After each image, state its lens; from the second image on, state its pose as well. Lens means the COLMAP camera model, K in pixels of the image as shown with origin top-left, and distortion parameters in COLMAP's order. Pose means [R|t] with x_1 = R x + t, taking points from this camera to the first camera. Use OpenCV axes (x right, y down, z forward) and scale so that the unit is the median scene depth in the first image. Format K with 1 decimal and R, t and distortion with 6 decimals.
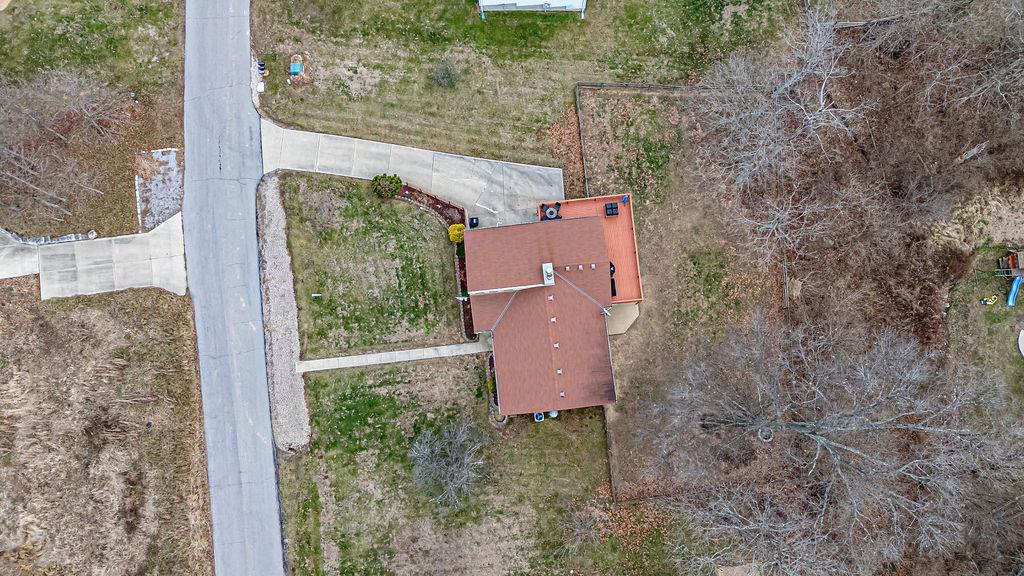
lens RADIAL K [[740.8, 0, 512.0], [0, 740.8, 288.0], [0, 0, 1]] dist [0.093916, -0.096848]
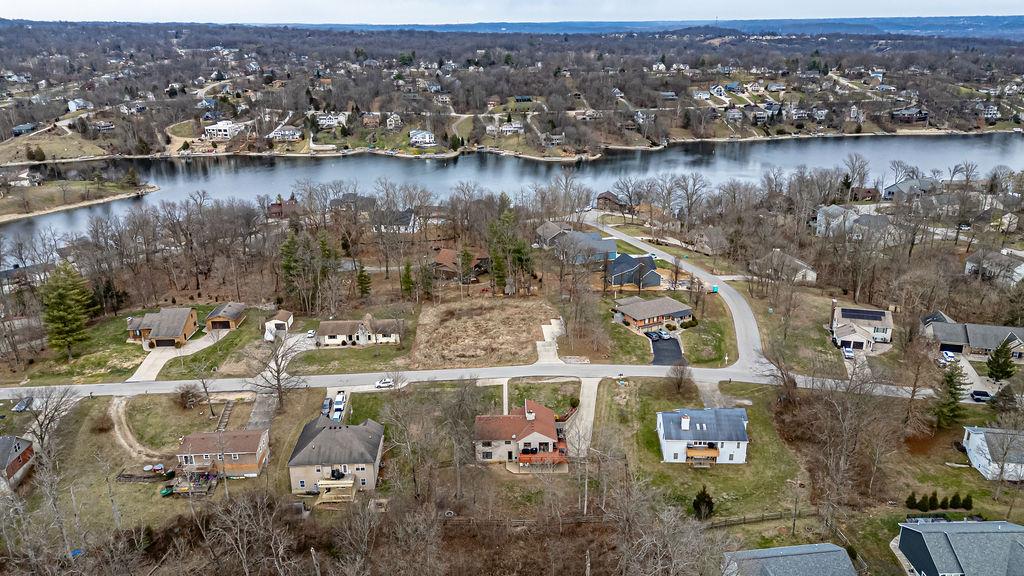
lens RADIAL K [[747.6, 0, 512.0], [0, 747.6, 288.0], [0, 0, 1]] dist [0.075318, -0.065236]
pose [[-0.093295, 0.355464, -0.930022, 1.987589], [-0.984530, 0.106211, 0.139357, -0.312923], [0.148315, 0.928636, 0.340056, -0.211951]]
